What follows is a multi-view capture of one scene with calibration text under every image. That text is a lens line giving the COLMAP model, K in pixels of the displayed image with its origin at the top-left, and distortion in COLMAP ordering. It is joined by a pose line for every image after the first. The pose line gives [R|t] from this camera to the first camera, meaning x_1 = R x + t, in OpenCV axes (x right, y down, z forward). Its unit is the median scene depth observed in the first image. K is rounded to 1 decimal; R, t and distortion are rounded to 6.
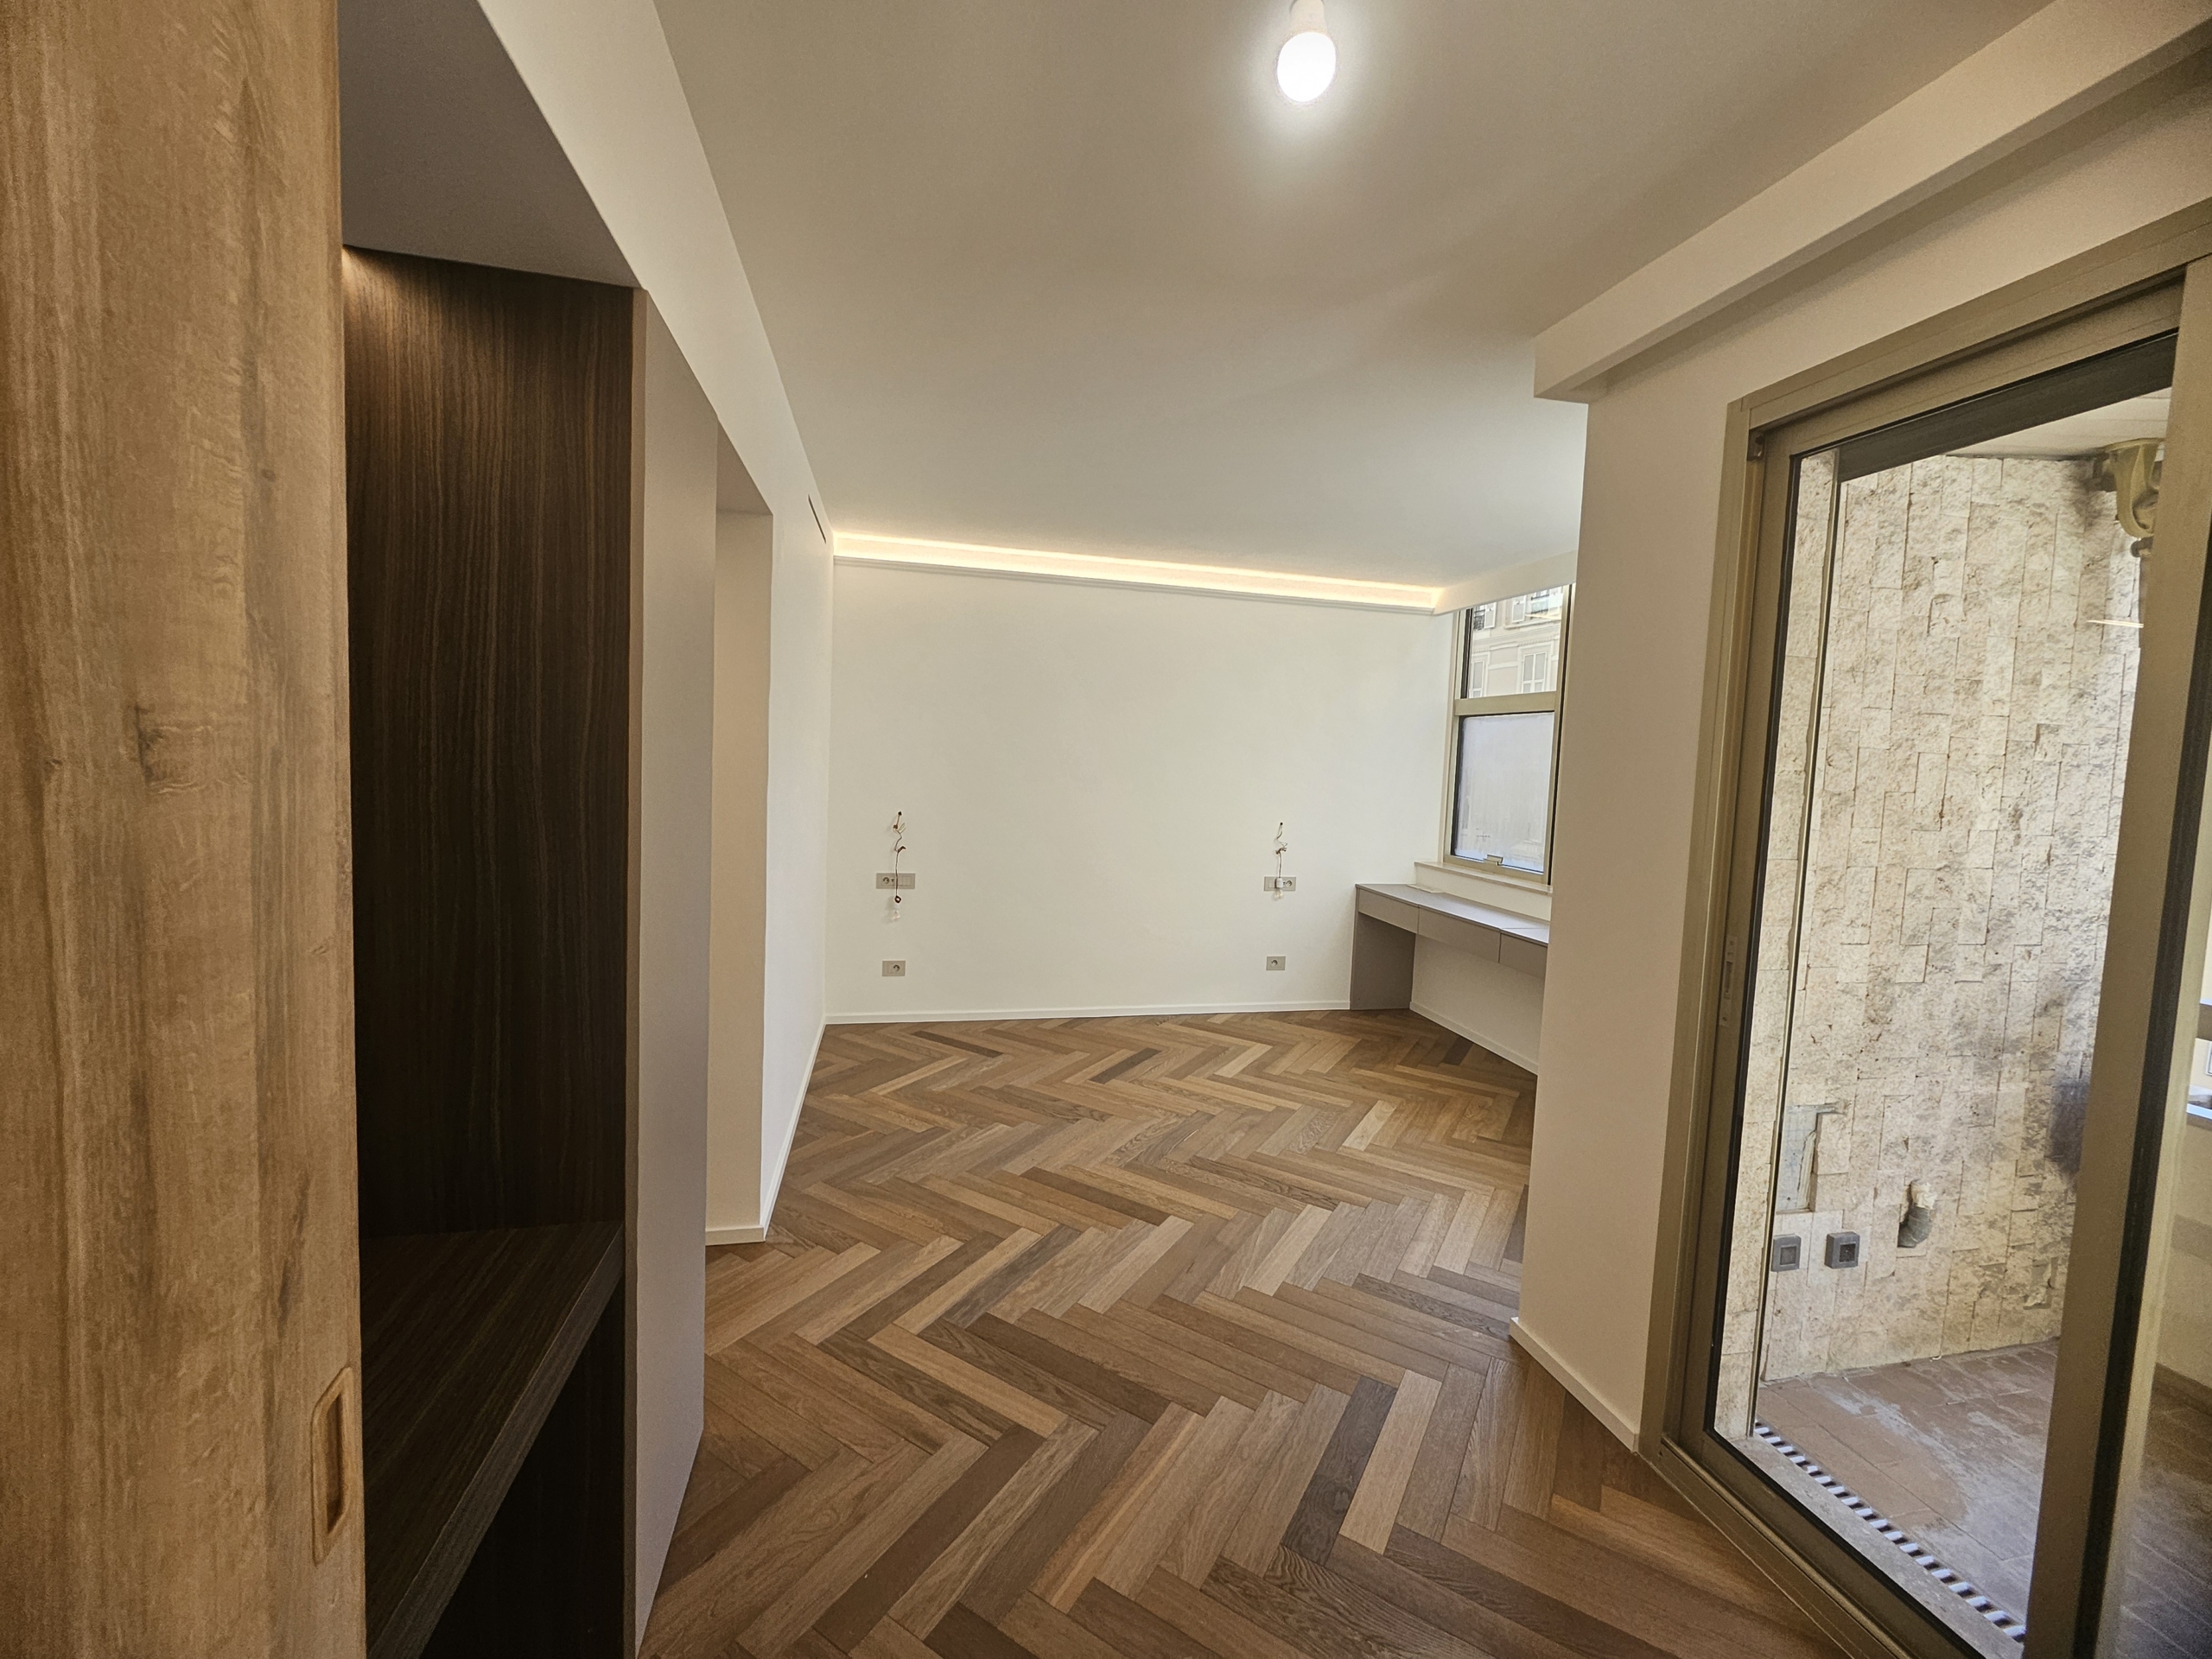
lens RADIAL K [[884.1, 0, 1106.0], [0, 884.1, 812.2], [0, 0, 1]] dist [0.000732, 0.000126]
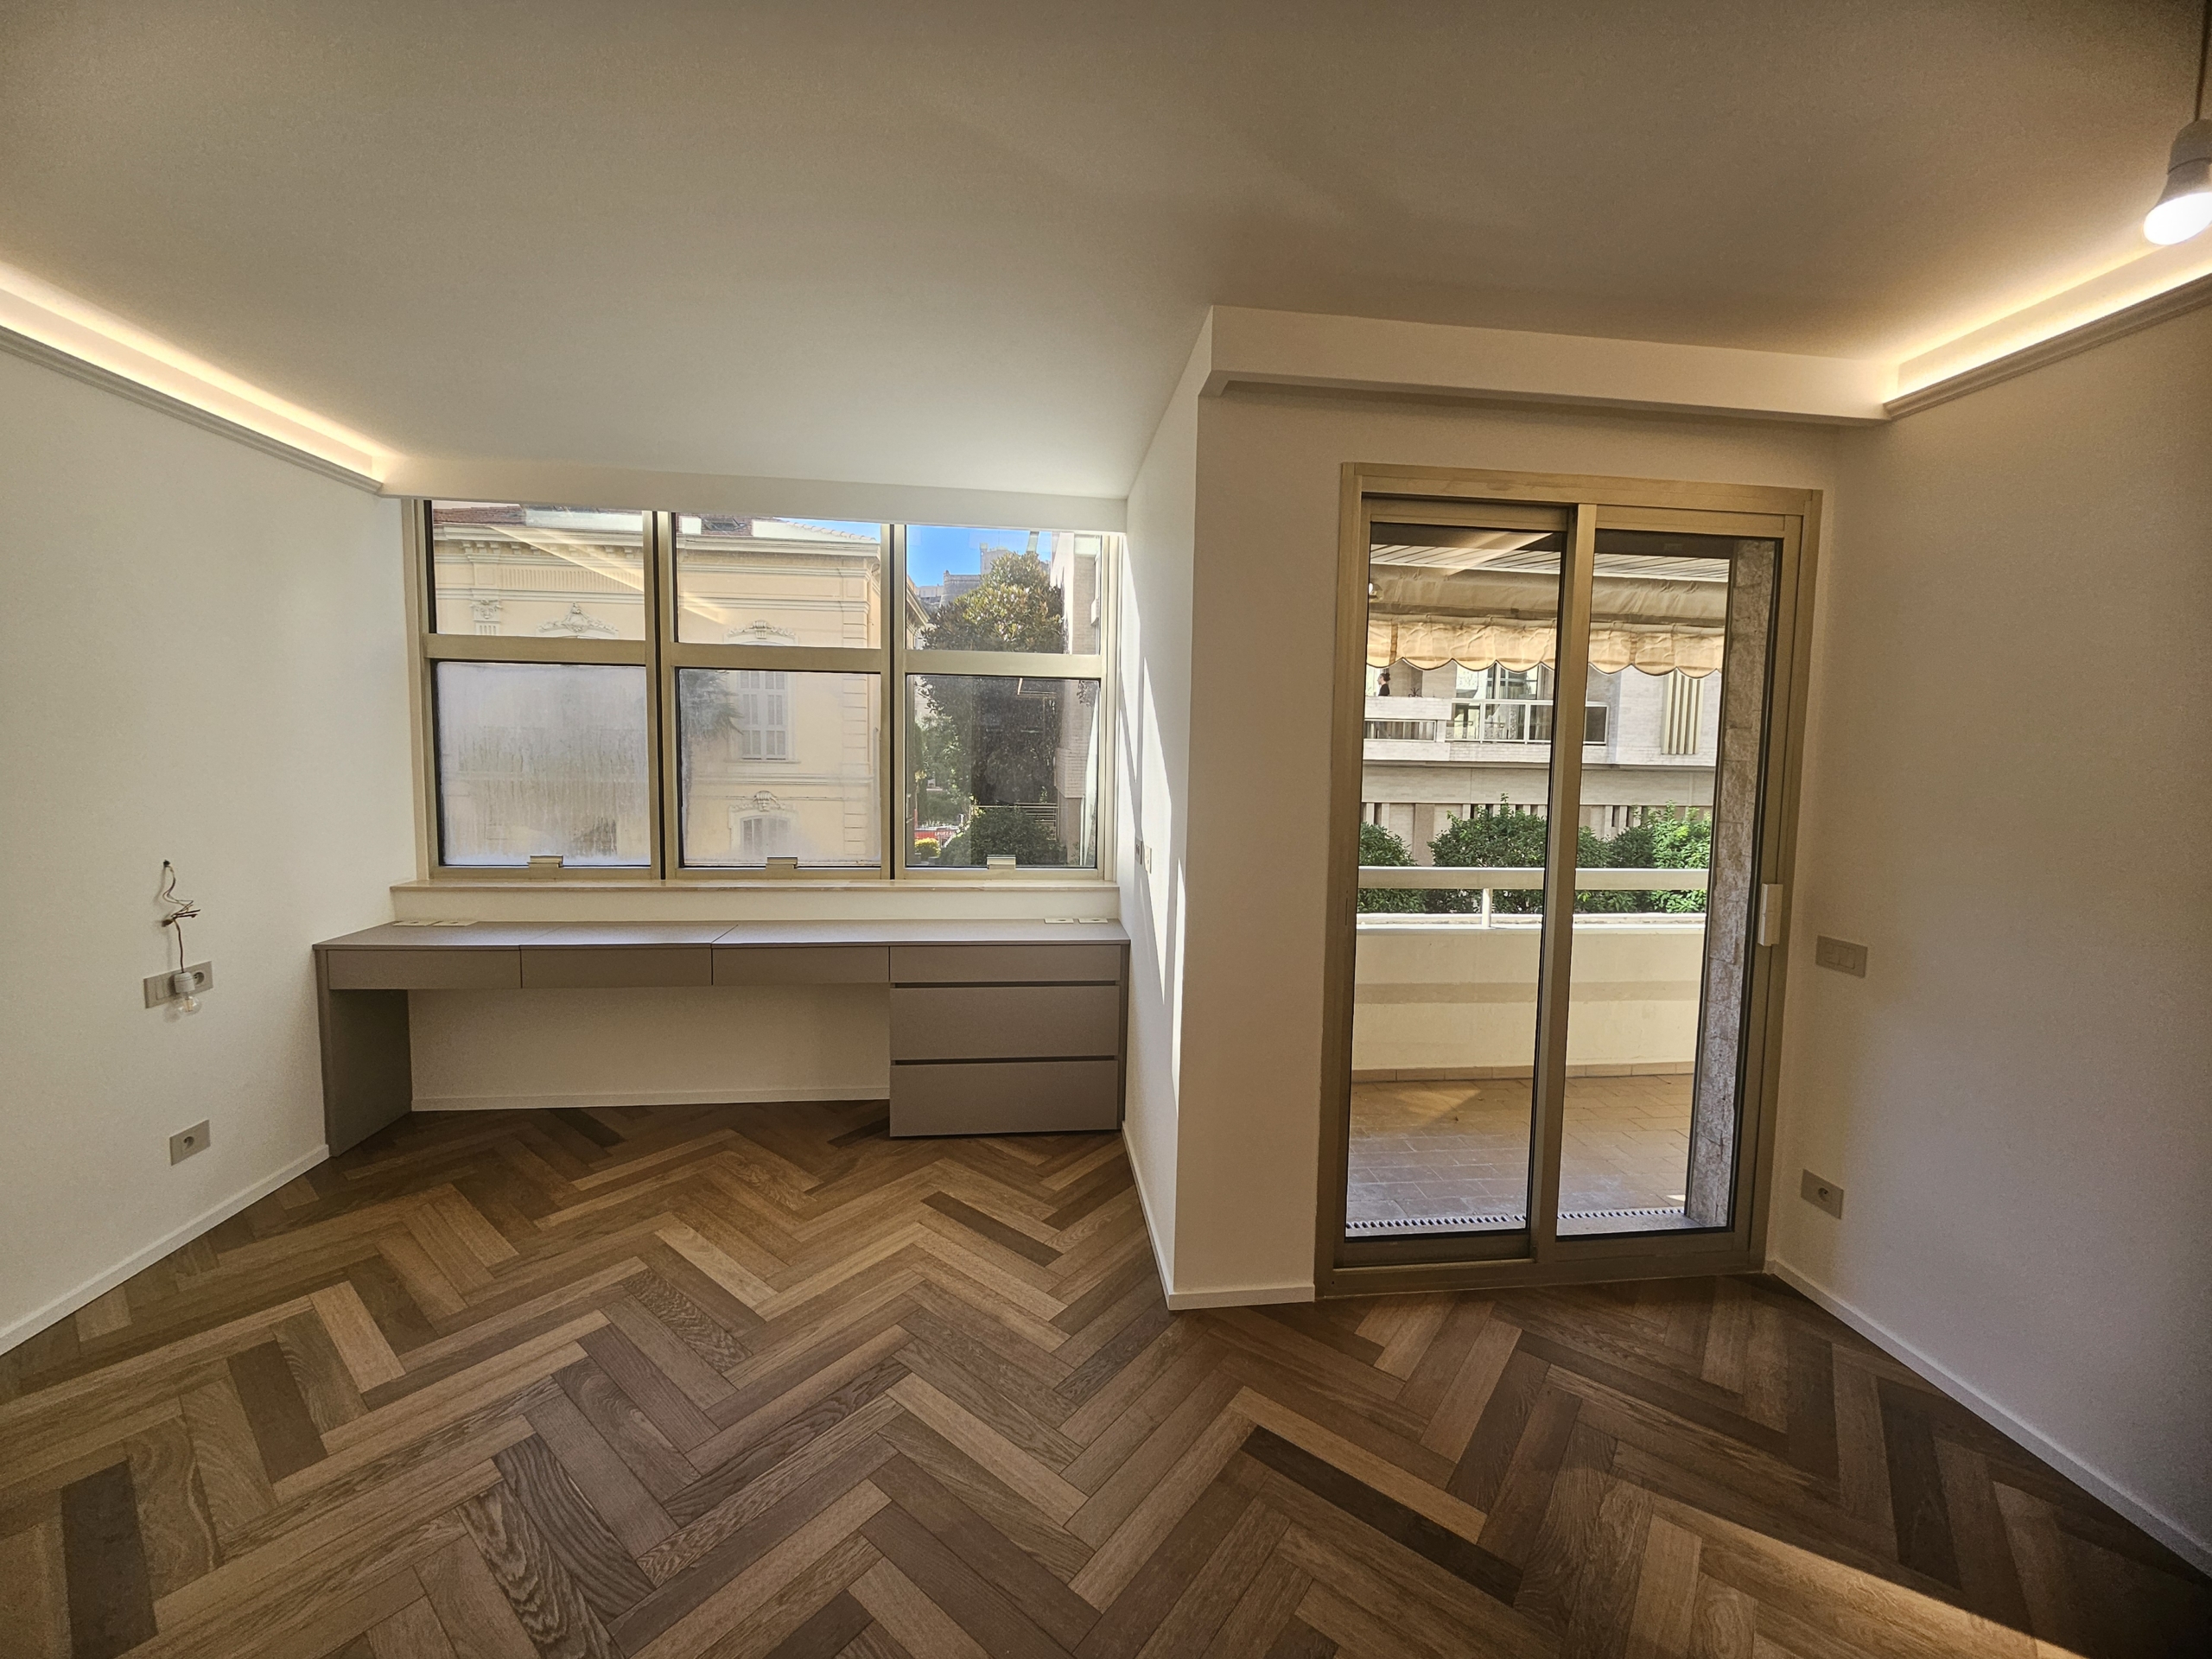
lens RADIAL K [[878.8, 0, 1113.2], [0, 878.8, 816.2], [0, 0, 1]] dist [0.000653, 0.000623]
pose [[0.105417, -0.121059, 0.987032, -0.259989], [0.046528, 0.992076, 0.116708, -0.052920], [-0.993339, 0.033622, 0.110215, 0.502251]]
